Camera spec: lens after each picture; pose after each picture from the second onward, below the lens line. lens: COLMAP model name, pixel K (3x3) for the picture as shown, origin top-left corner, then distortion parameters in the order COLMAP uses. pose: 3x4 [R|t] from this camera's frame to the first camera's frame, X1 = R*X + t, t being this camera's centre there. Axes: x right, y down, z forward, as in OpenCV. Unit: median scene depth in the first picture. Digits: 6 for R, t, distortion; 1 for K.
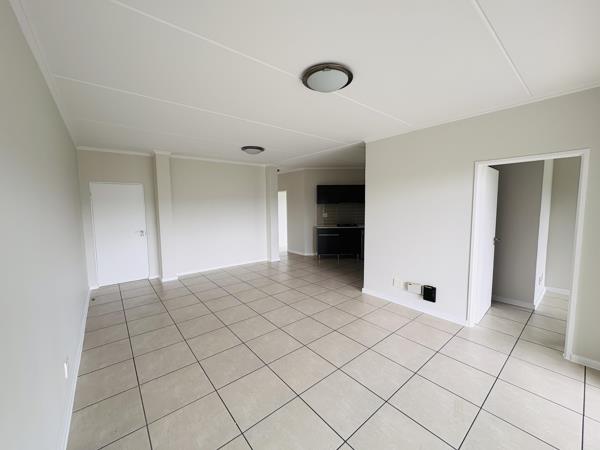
lens RADIAL K [[239.4, 0, 300.0], [0, 239.4, 225.0], [0, 0, 1]] dist [-0.000614, -0.000068]
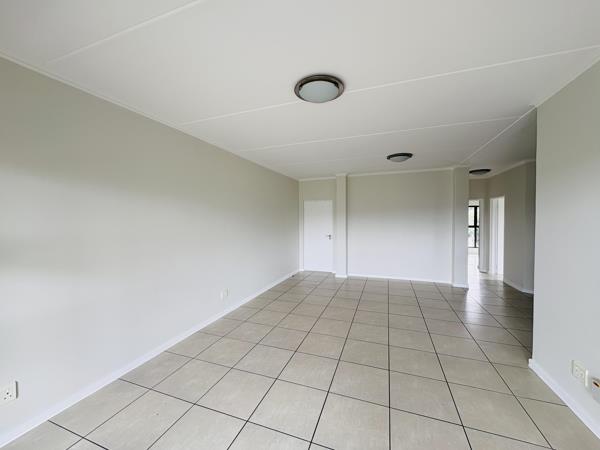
lens RADIAL K [[239.4, 0, 300.0], [0, 239.4, 225.0], [0, 0, 1]] dist [-0.000614, -0.000068]
pose [[0.505793, 0.031513, -0.862079, 0.678562], [-0.074073, 0.997228, -0.007006, -0.017115], [0.859469, 0.067400, 0.506725, 0.308611]]
